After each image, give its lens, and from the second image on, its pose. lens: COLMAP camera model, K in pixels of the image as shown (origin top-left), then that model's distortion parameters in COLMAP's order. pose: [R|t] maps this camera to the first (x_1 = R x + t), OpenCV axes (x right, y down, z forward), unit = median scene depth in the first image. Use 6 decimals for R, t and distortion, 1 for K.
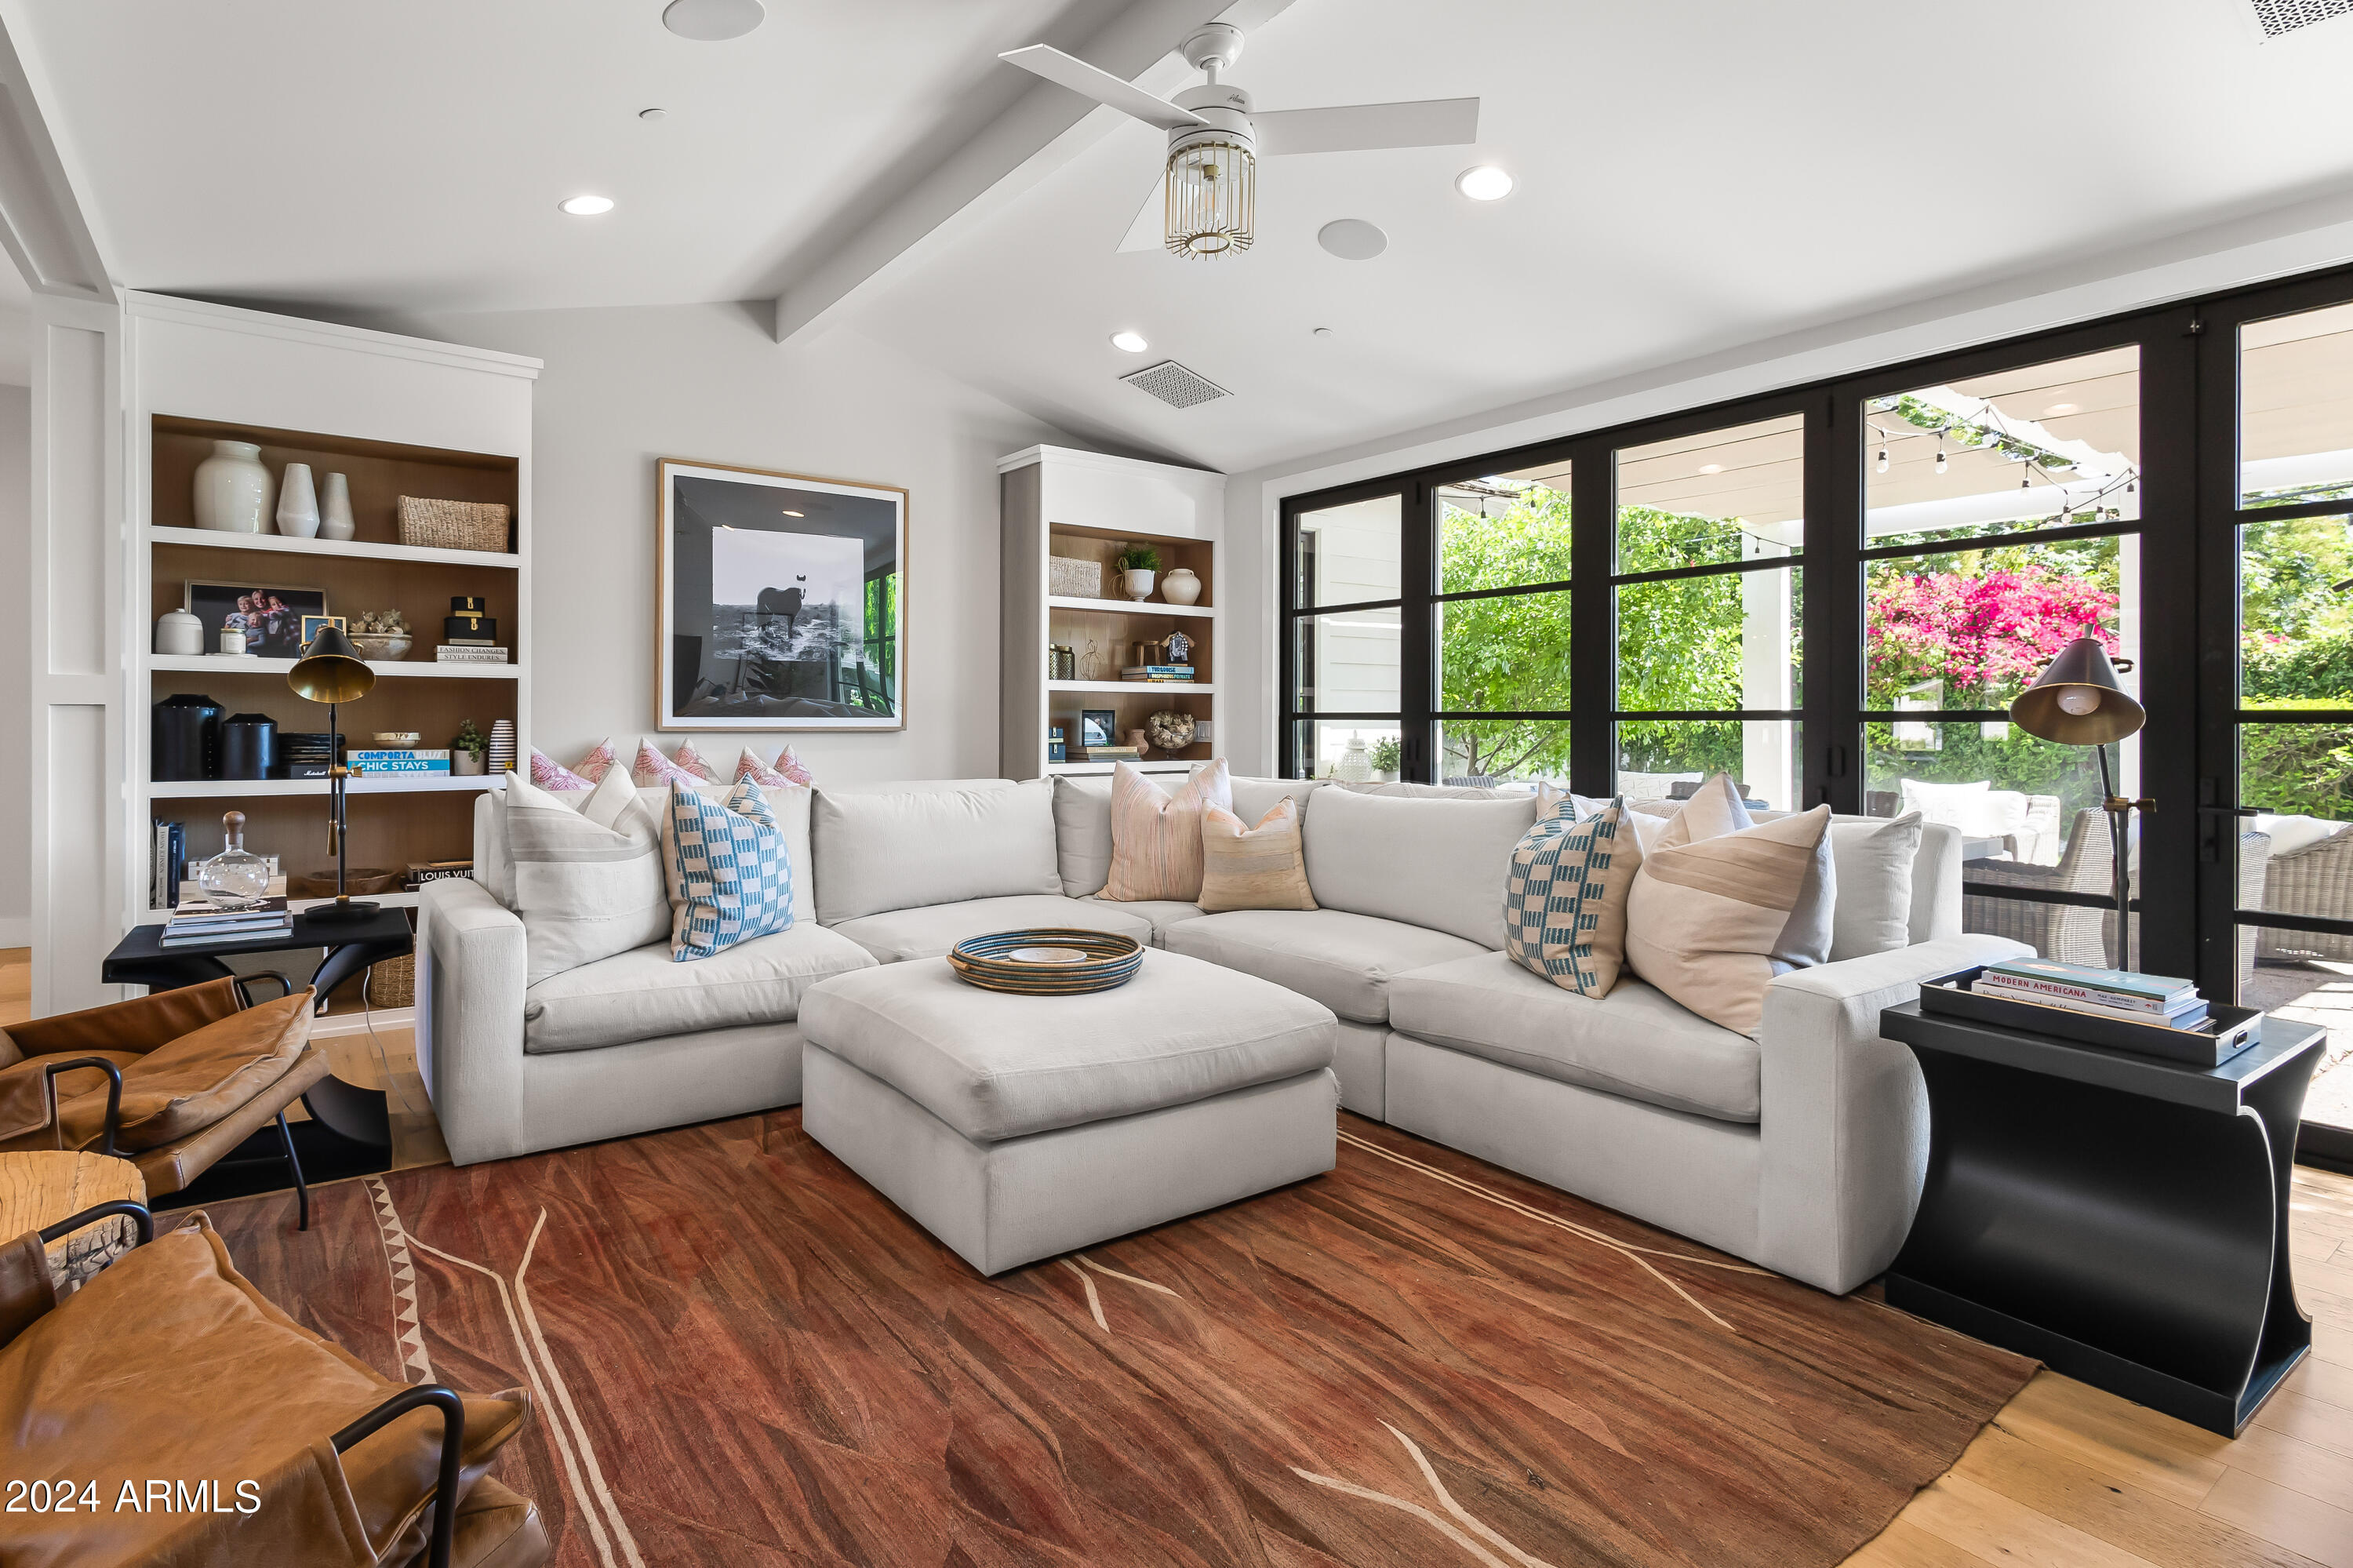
lens RADIAL K [[1154.5, 0, 1102.5], [0, 1154.5, 749.8], [0, 0, 1]] dist [0.009311, -0.004661]
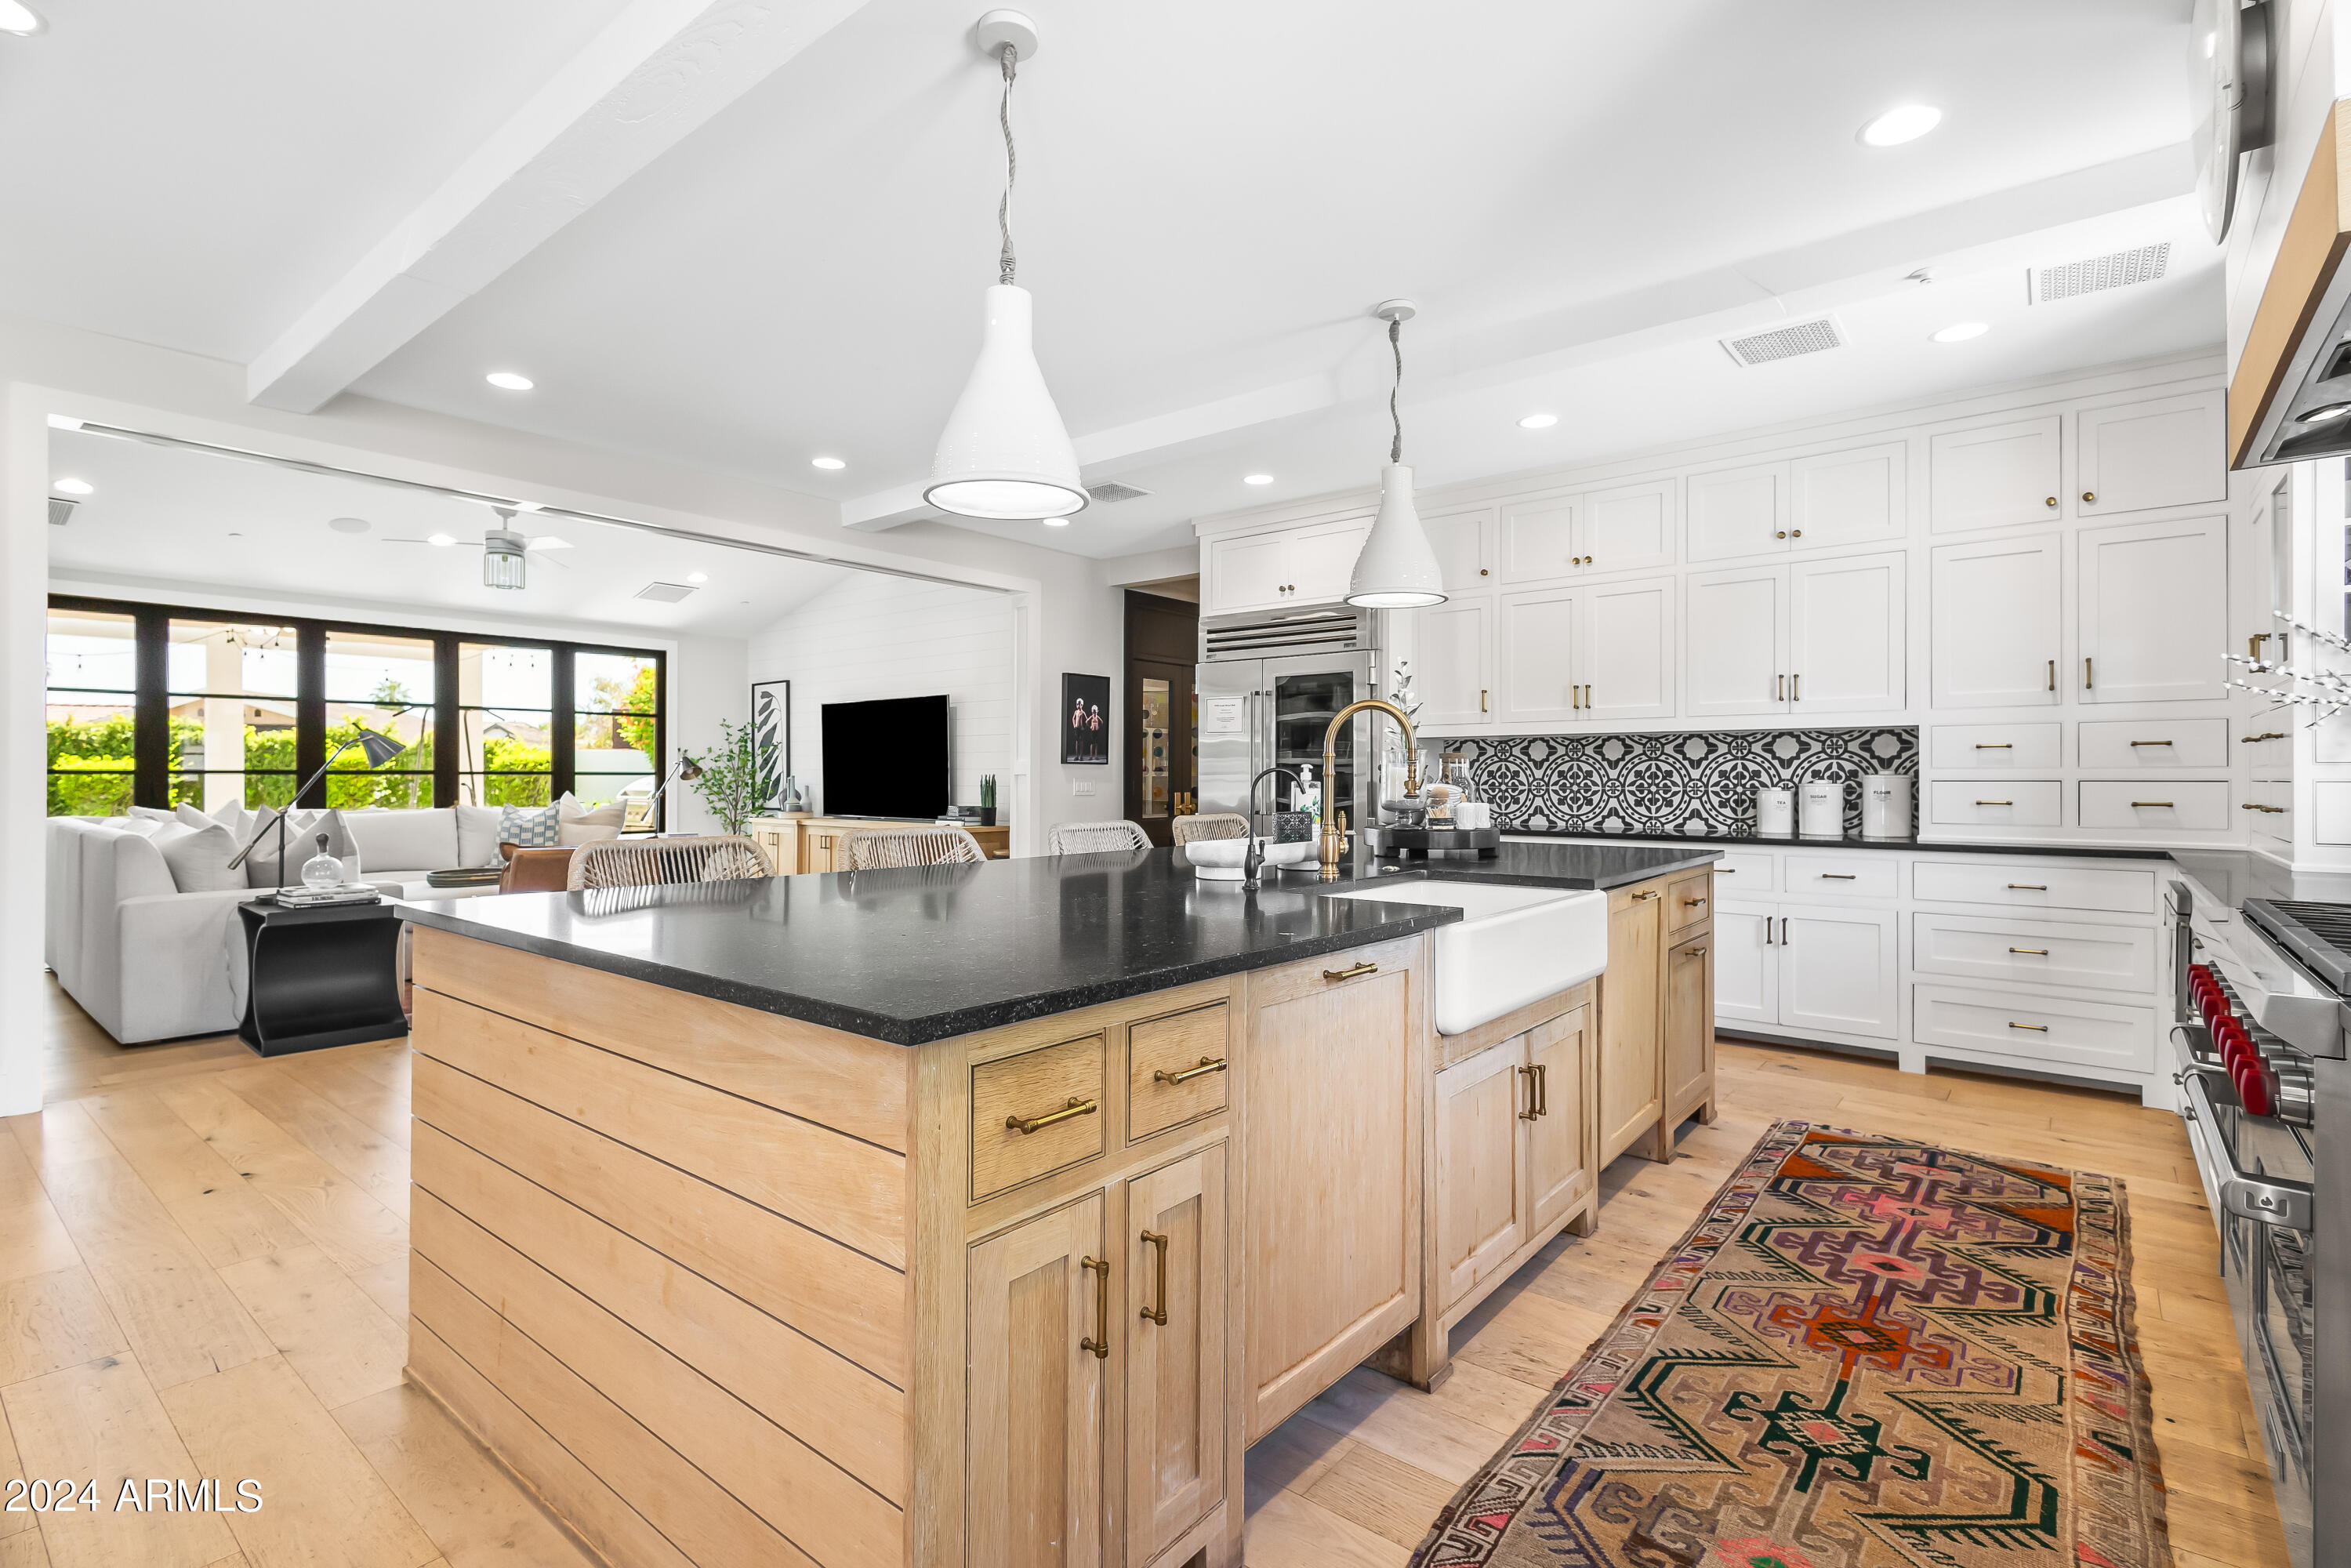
lens RADIAL K [[1105.0, 0, 1182.3], [0, 1105.0, 779.2], [0, 0, 1]] dist [0.011817, -0.004162]
pose [[-0.288597, -0.005996, 0.957432, -1.504257], [0.022739, 0.999655, 0.013115, -0.008496], [-0.957181, 0.025556, -0.288361, 0.161582]]
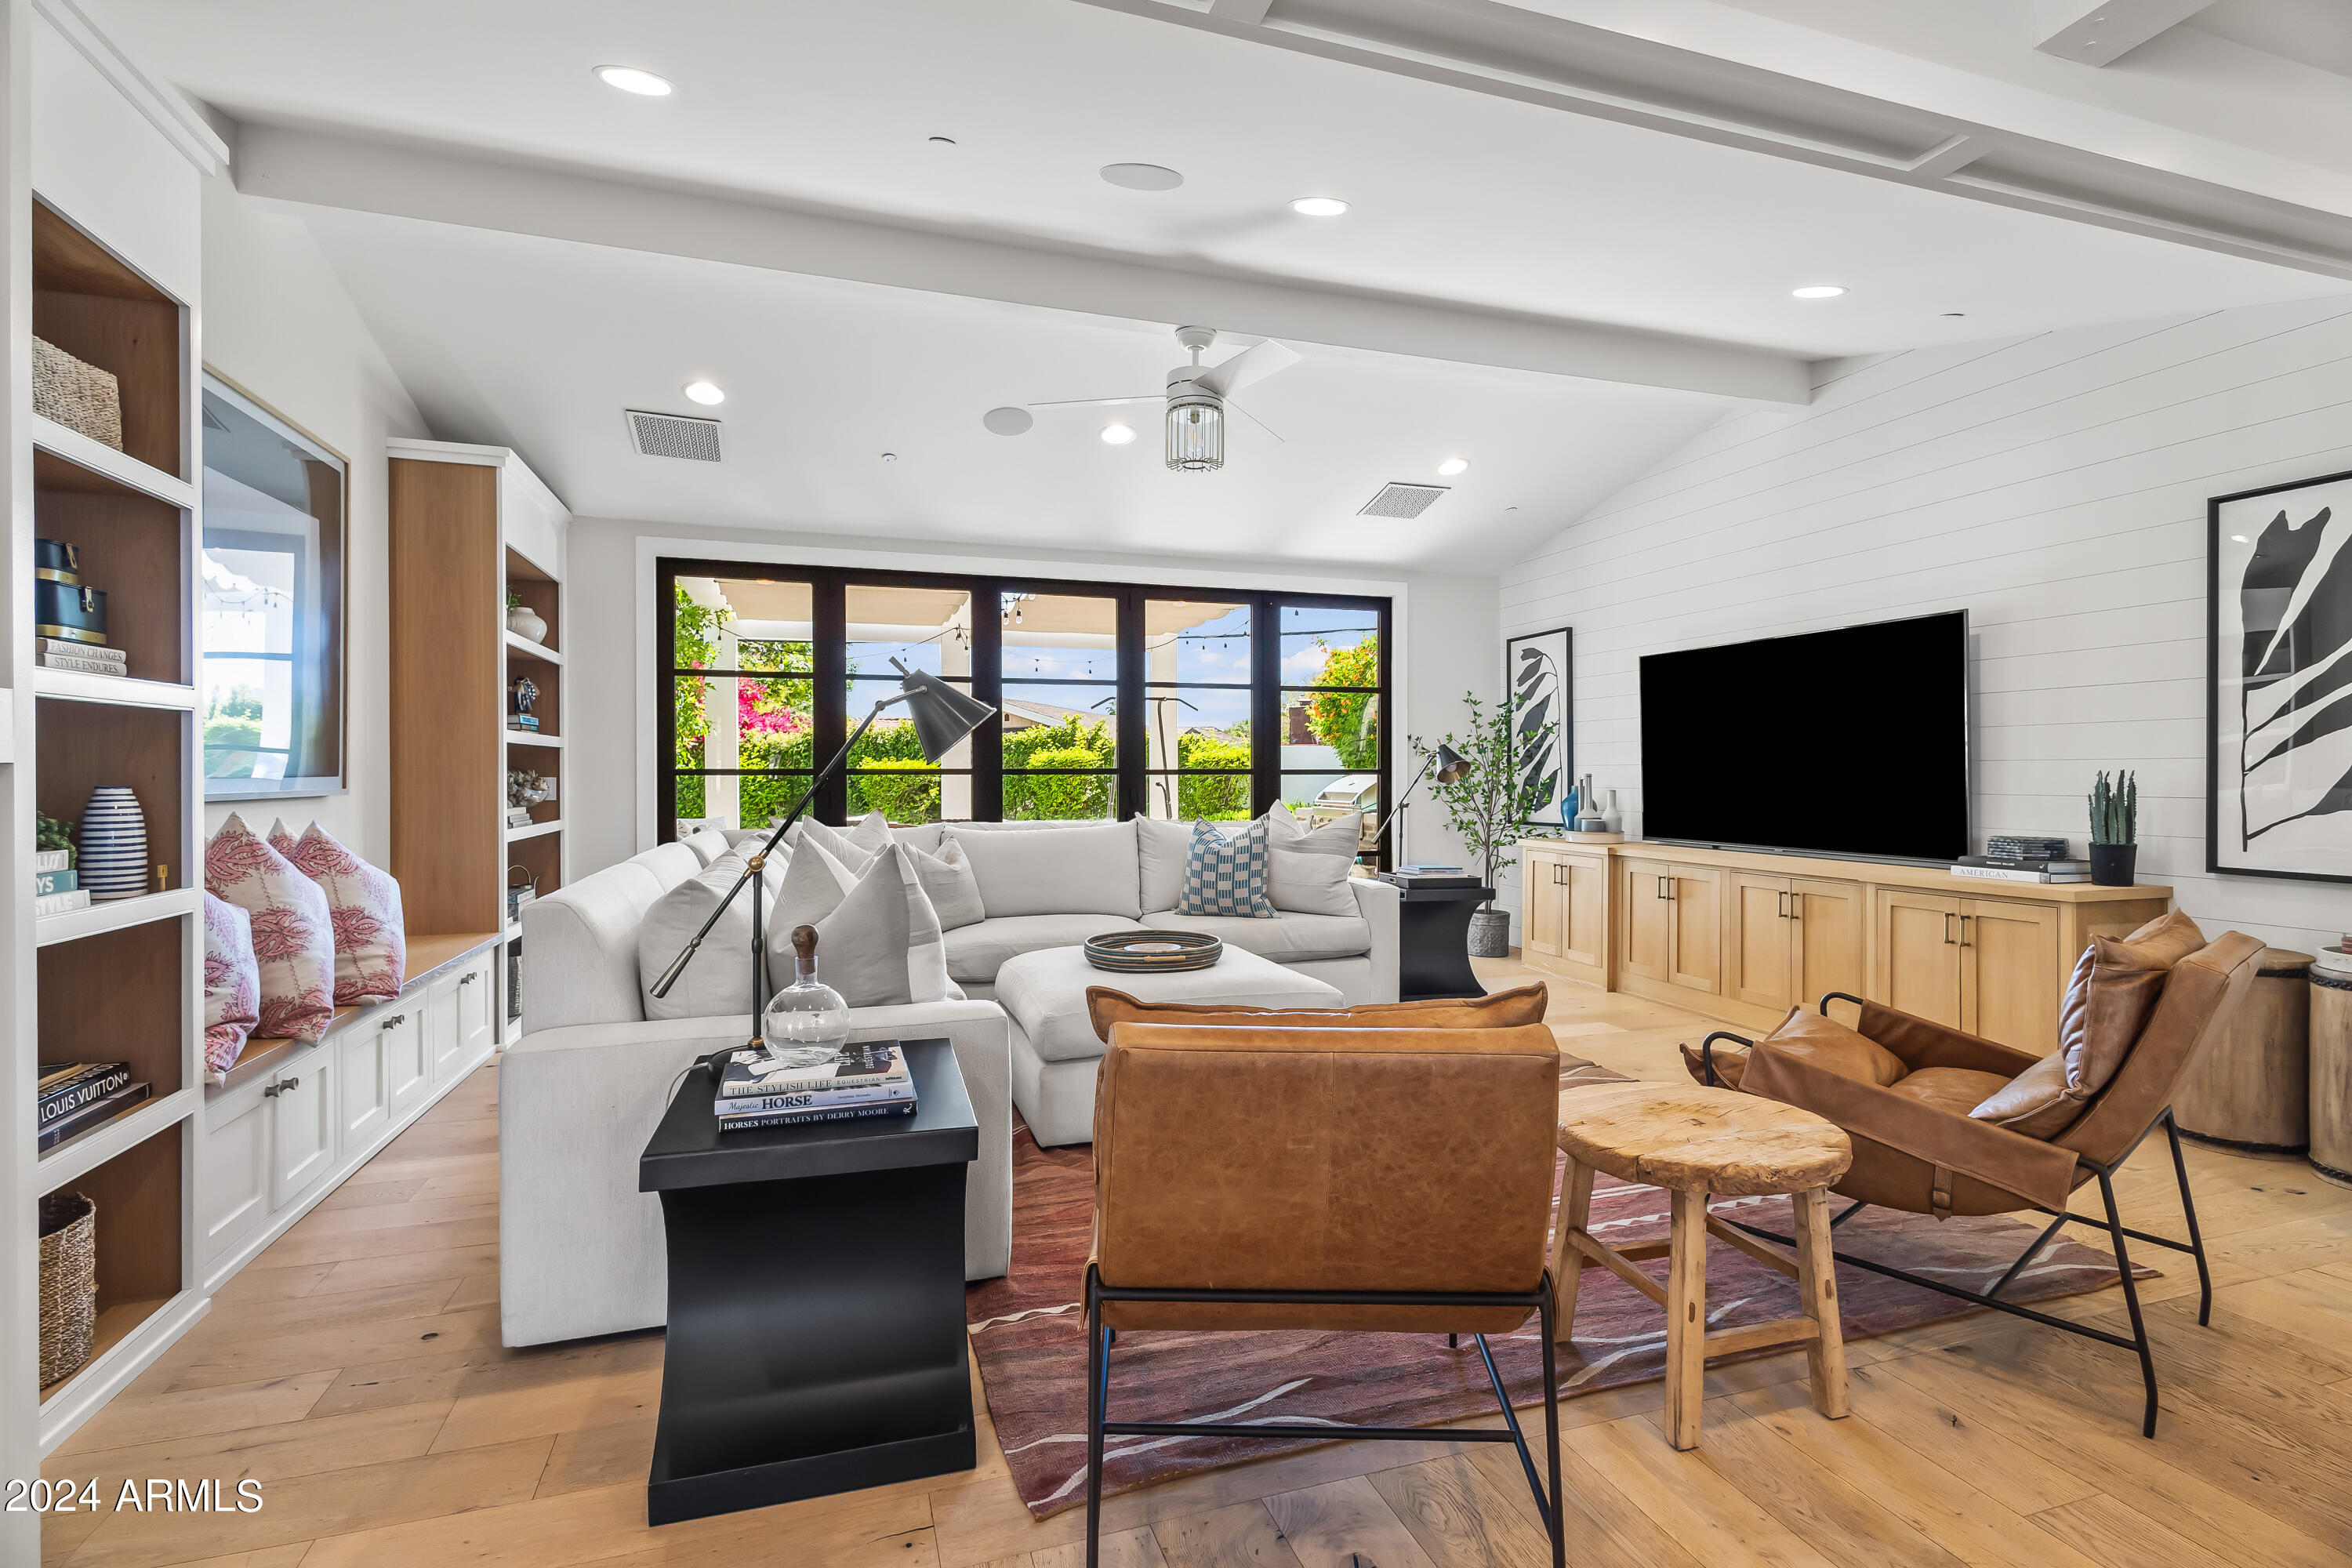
lens RADIAL K [[1105.4, 0, 1161.5], [0, 1105.4, 776.9], [0, 0, 1]] dist [0.011817, -0.004162]
pose [[0.285432, -0.005902, 0.958381, -0.755925], [0.027195, 0.999628, -0.001944, -0.012717], [-0.958013, 0.026617, 0.285486, 0.354889]]
